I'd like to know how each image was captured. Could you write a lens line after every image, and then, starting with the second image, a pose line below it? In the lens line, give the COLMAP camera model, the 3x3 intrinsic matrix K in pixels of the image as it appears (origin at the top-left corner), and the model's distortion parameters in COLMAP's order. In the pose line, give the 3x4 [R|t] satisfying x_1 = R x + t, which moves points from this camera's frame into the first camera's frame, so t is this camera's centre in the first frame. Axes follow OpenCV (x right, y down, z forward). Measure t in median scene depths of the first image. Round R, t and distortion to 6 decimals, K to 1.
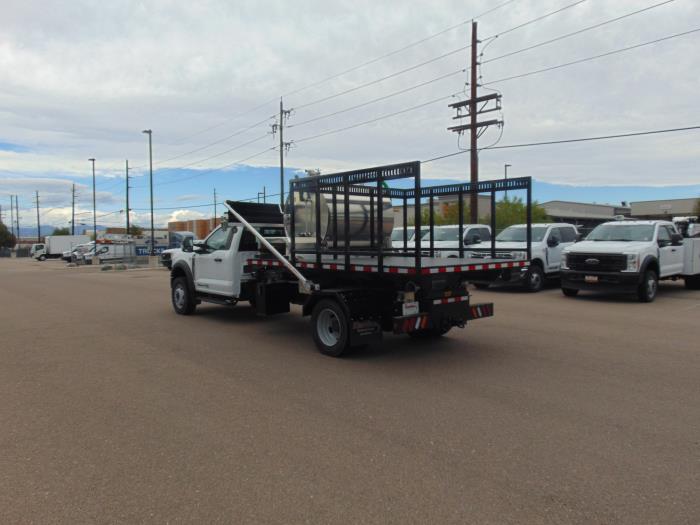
lens RADIAL K [[525.7, 0, 349.7], [0, 525.7, 265.6], [0, 0, 1]] dist [0.033221, -0.004658]
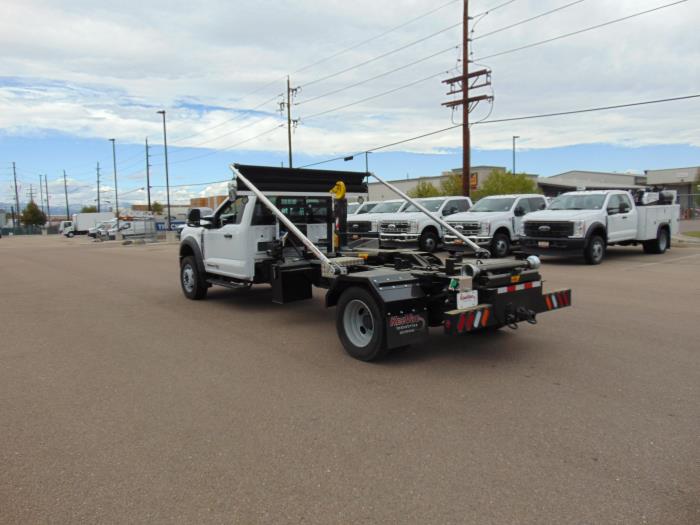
lens RADIAL K [[525.7, 0, 349.3], [0, 525.7, 261.1], [0, 0, 1]] dist [0.033221, -0.004658]
pose [[0.998894, -0.009747, -0.046005, 0.037940], [0.011598, 0.999127, 0.040143, 0.004061], [0.045573, -0.040632, 0.998134, -0.045067]]
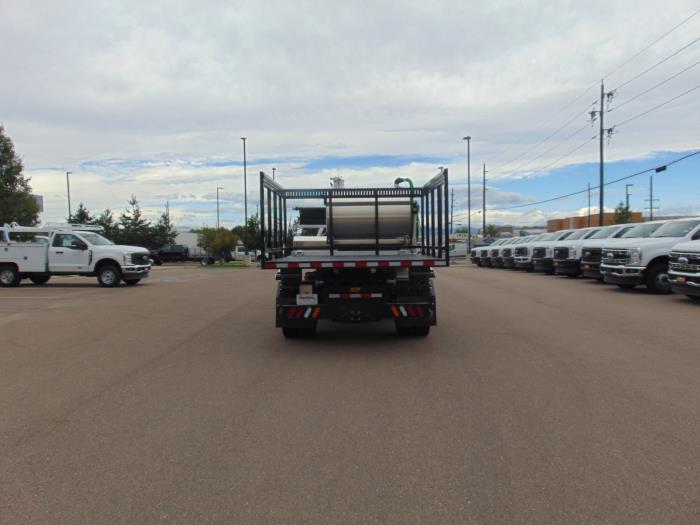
lens RADIAL K [[525.7, 0, 352.1], [0, 525.7, 258.9], [0, 0, 1]] dist [0.033221, -0.004658]
pose [[0.742336, 0.021070, -0.669697, 0.188231], [-0.027154, 0.999630, 0.001351, -0.001821], [0.669477, 0.017182, 0.742634, 0.046154]]
